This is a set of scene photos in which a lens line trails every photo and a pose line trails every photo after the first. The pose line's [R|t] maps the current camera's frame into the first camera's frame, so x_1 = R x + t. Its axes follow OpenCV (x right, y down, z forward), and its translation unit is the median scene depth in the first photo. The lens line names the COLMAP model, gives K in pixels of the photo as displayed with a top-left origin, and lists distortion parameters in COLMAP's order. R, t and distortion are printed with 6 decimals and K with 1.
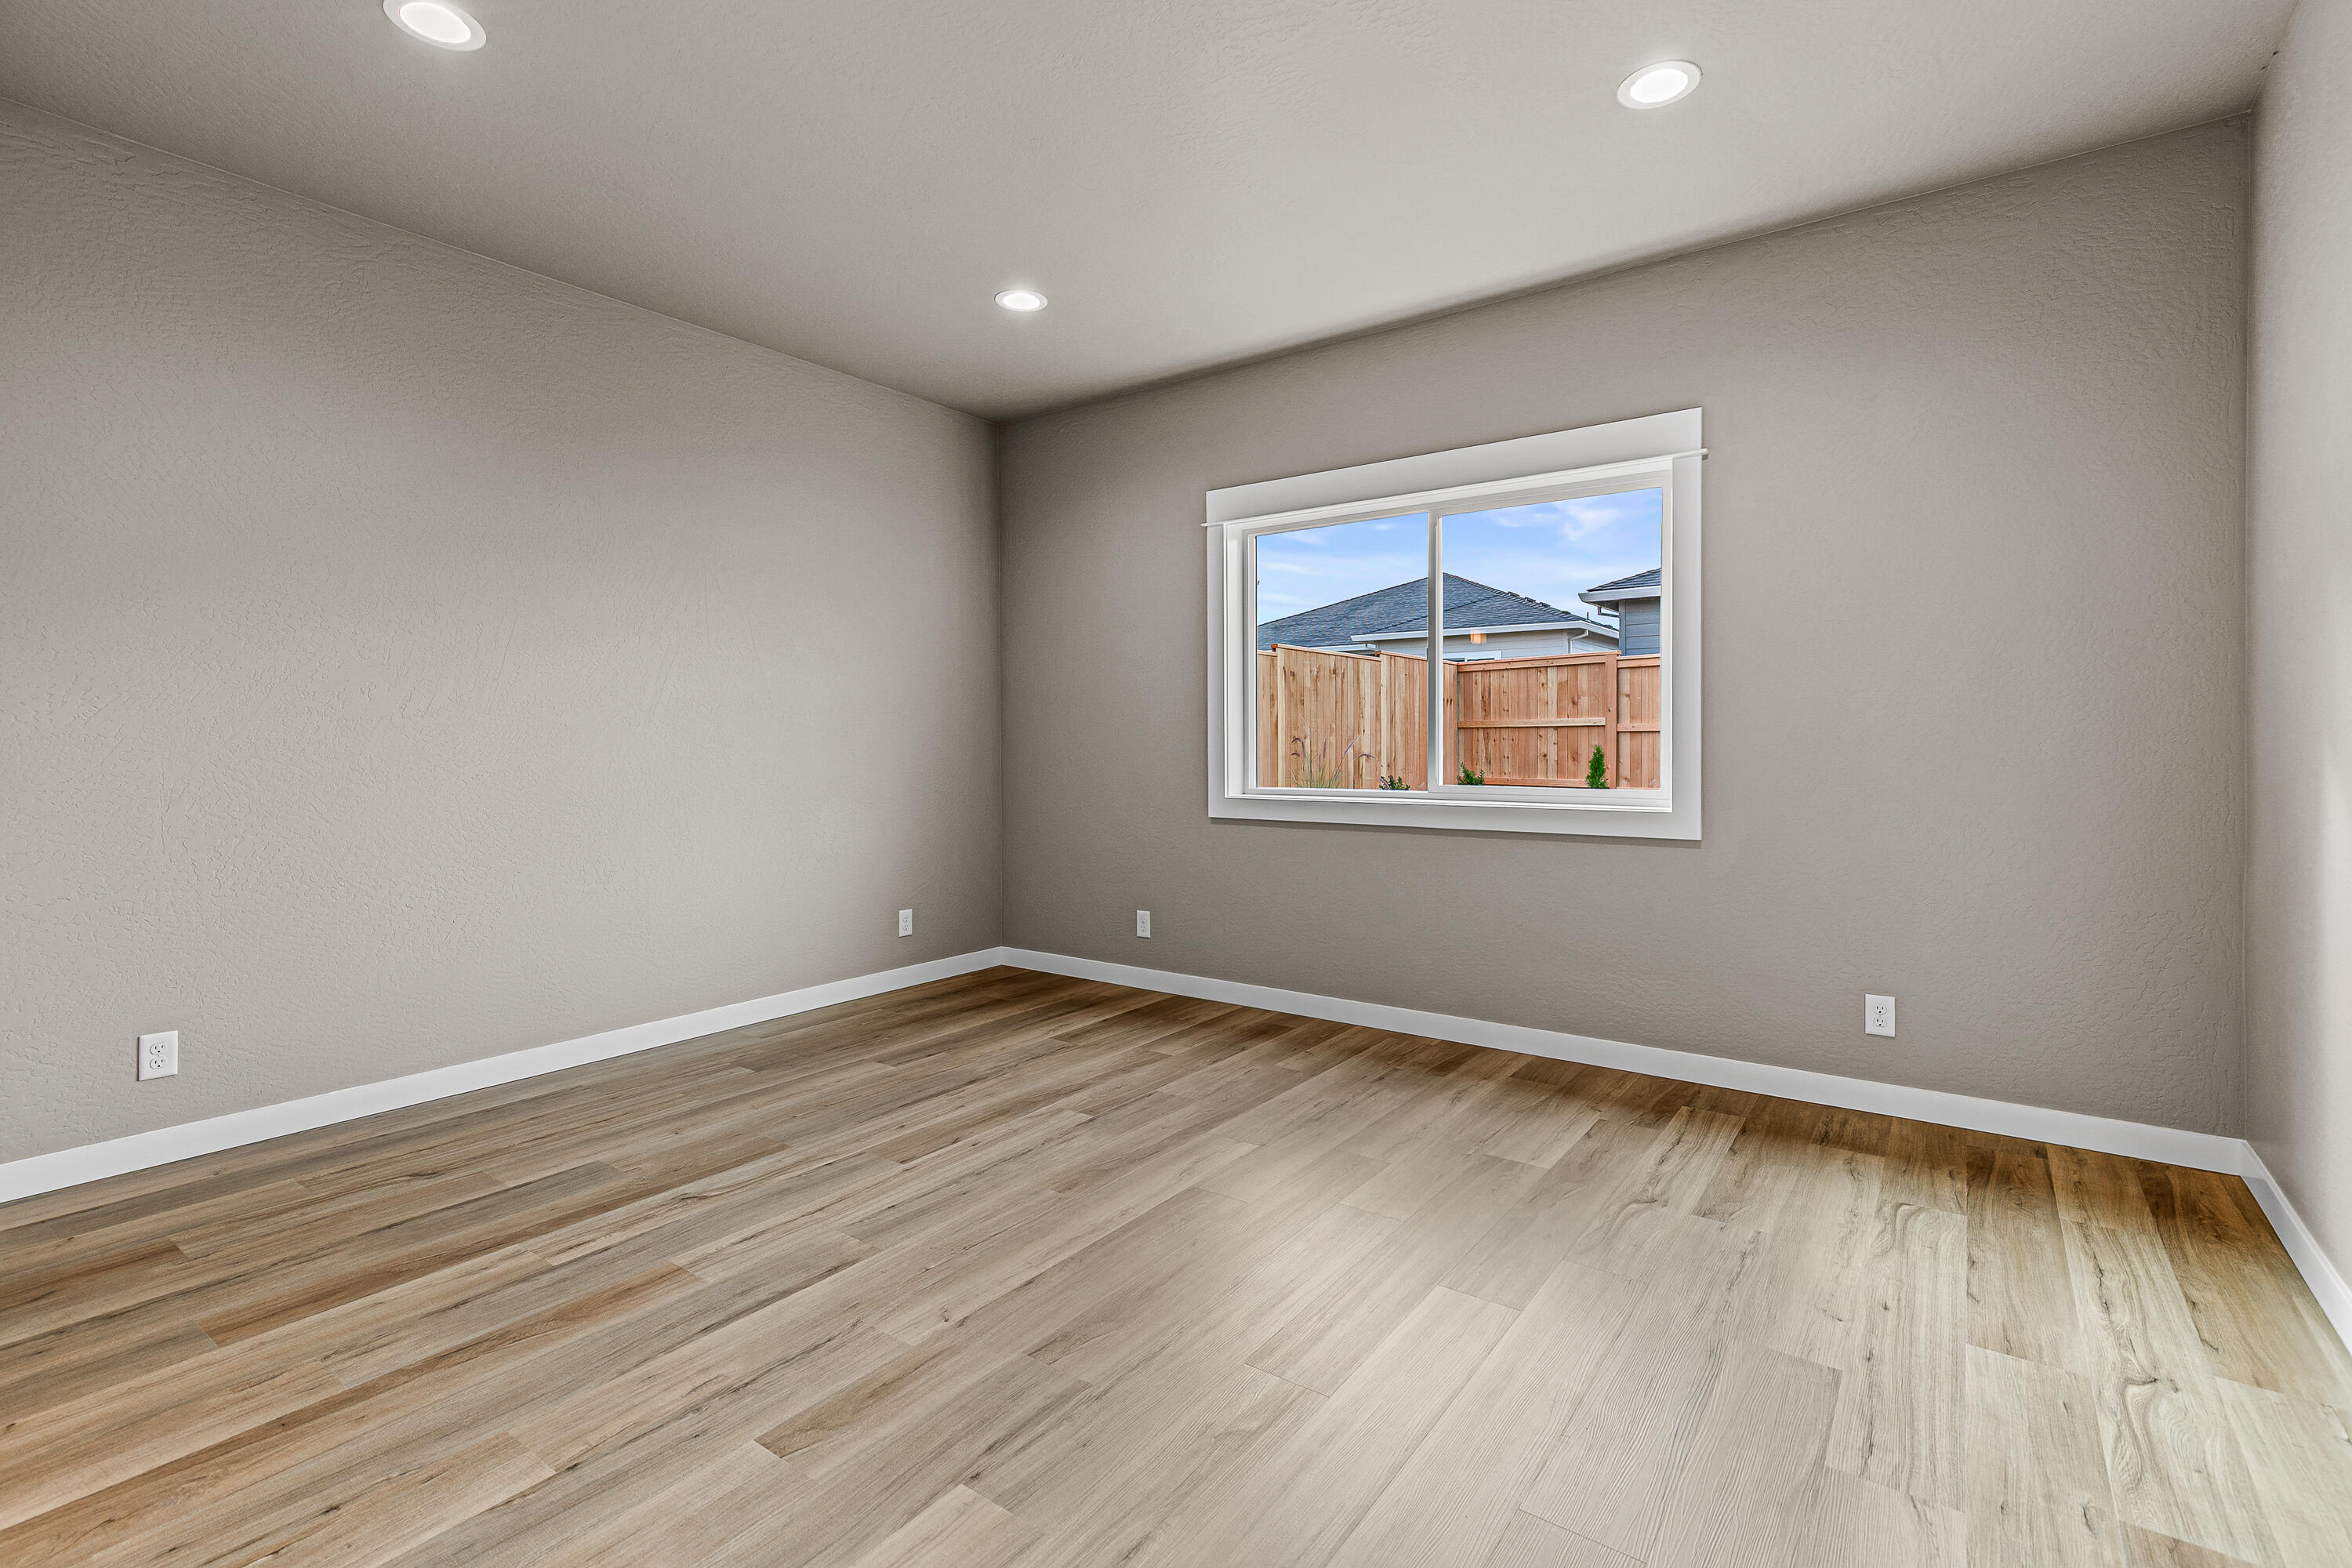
lens RADIAL K [[1079.4, 0, 1181.6], [0, 1079.4, 784.6], [0, 0, 1]] dist [0.007160, -0.000500]
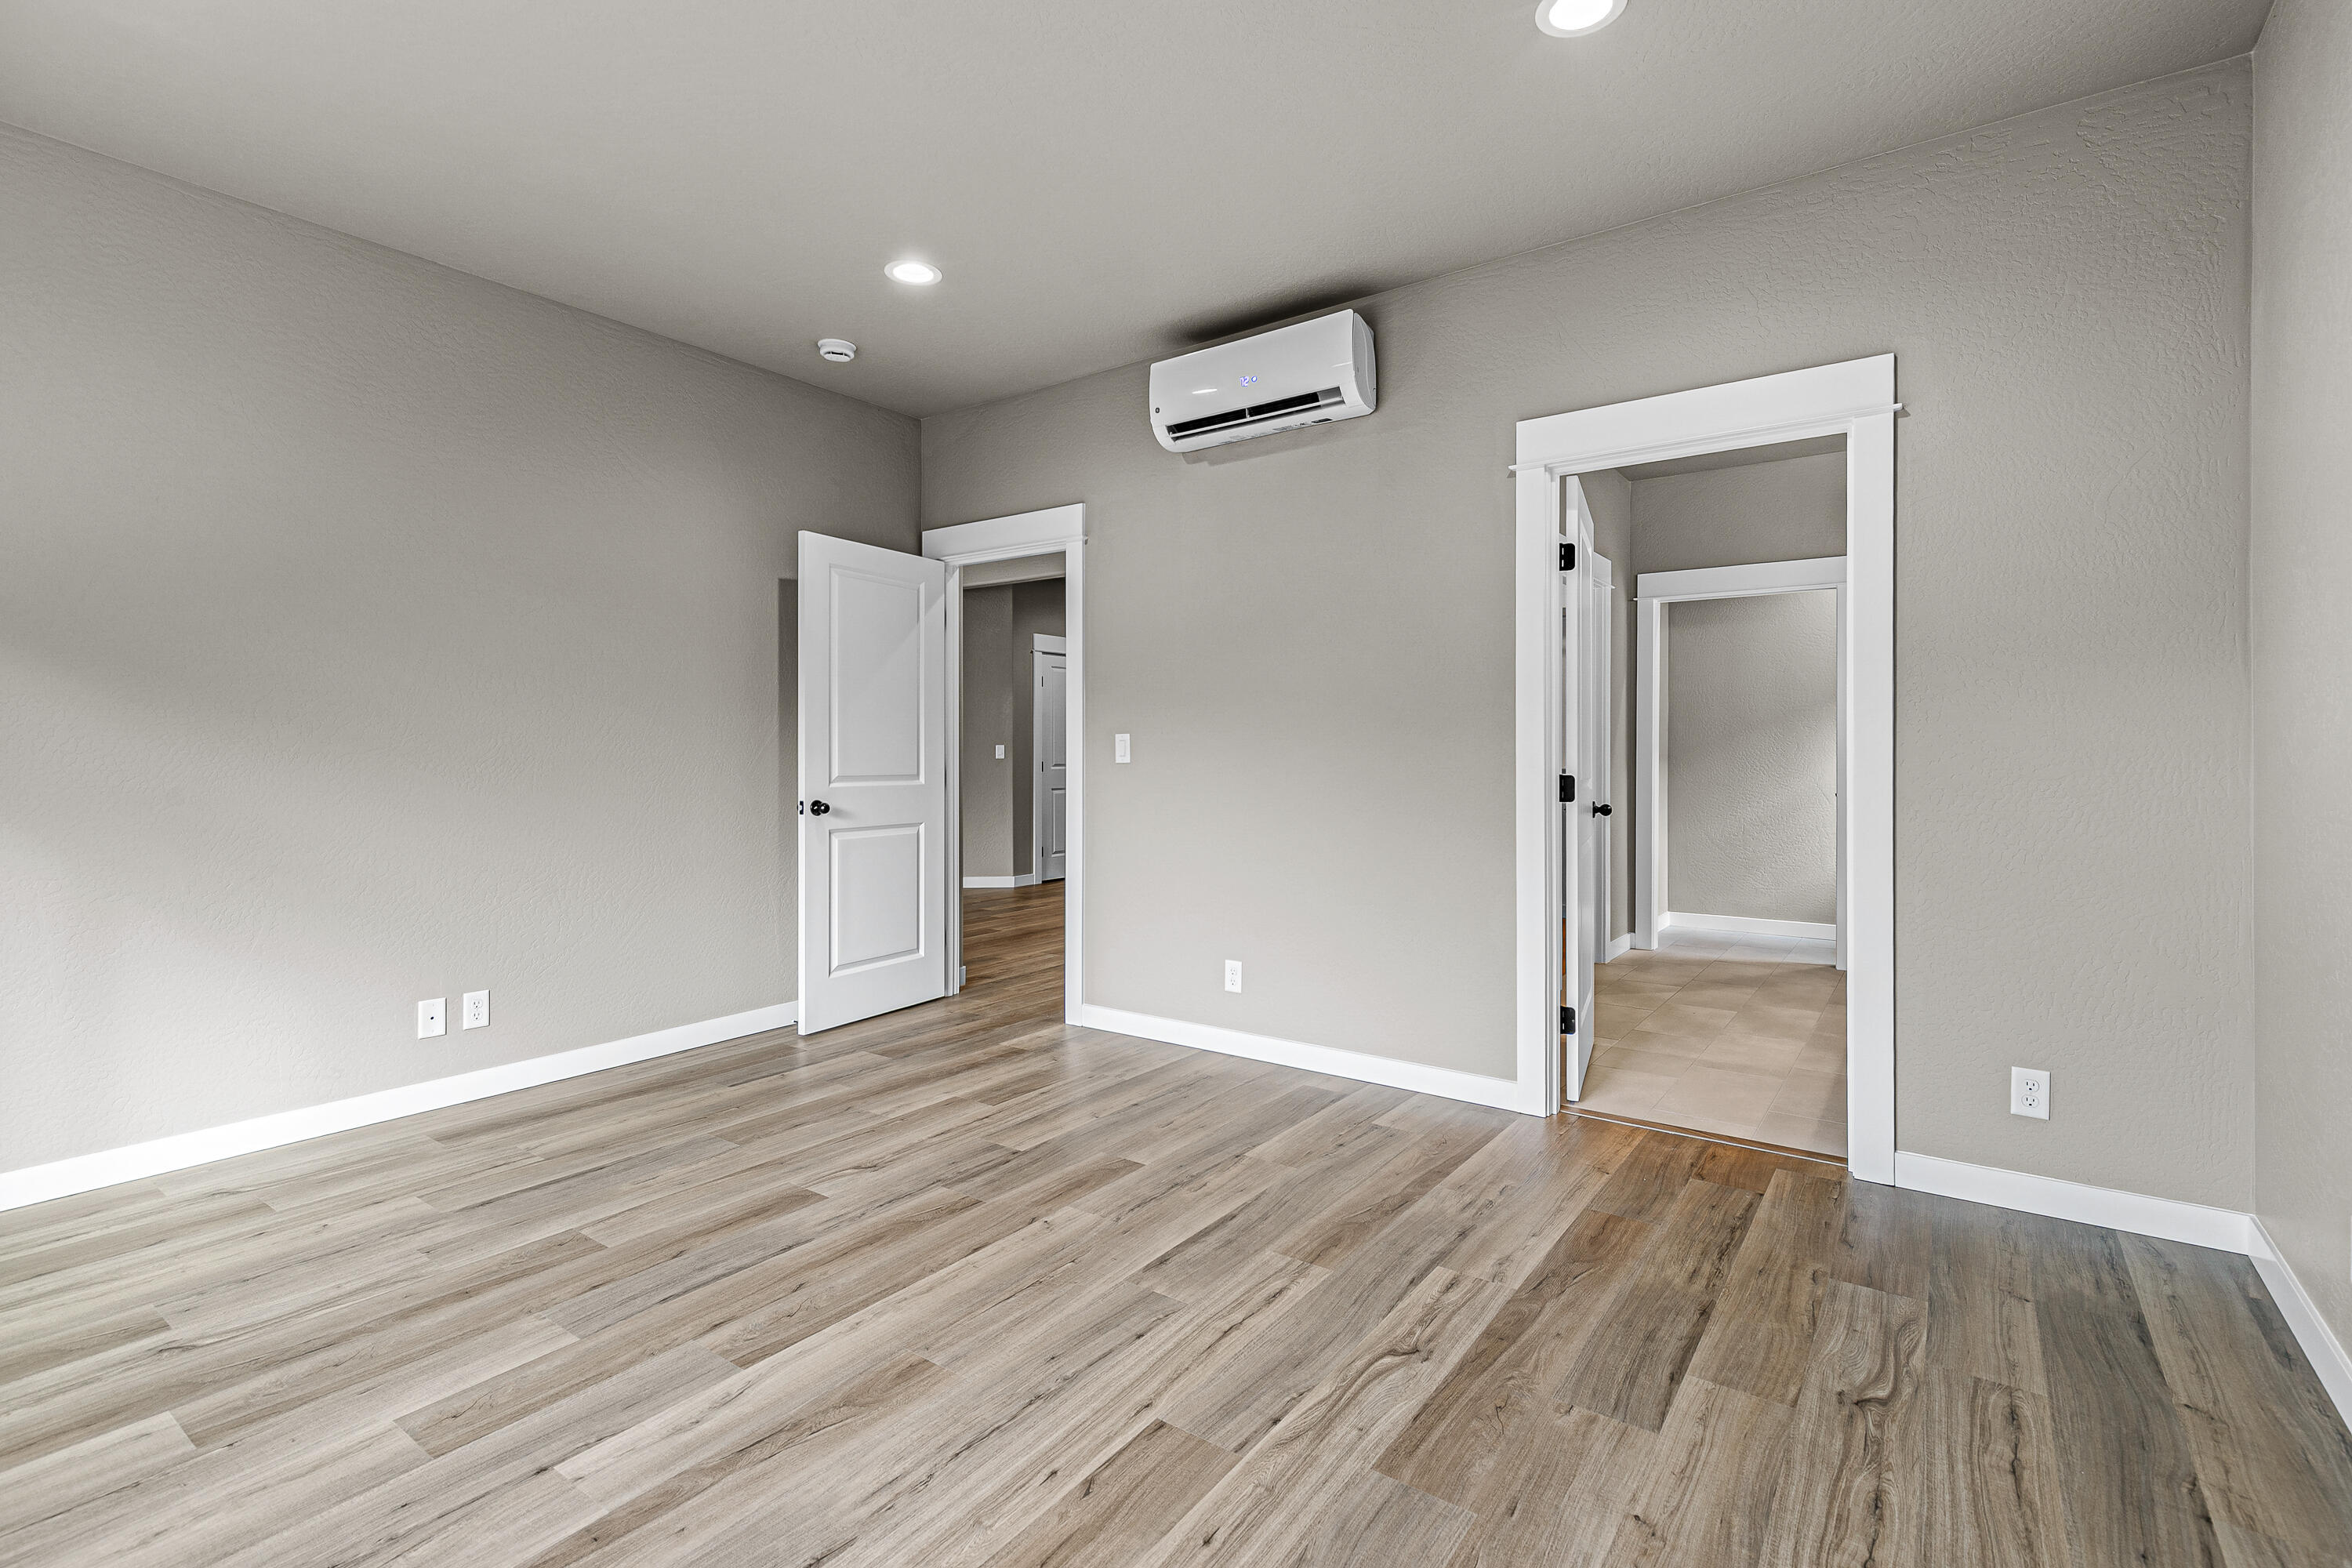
lens RADIAL K [[1079.4, 0, 1181.6], [0, 1079.4, 784.6], [0, 0, 1]] dist [0.007160, -0.000500]
pose [[-0.999975, 0.004400, -0.005586, -0.332303], [0.004006, 0.997625, 0.068766, -0.082487], [0.005875, 0.068742, -0.997617, 1.988293]]
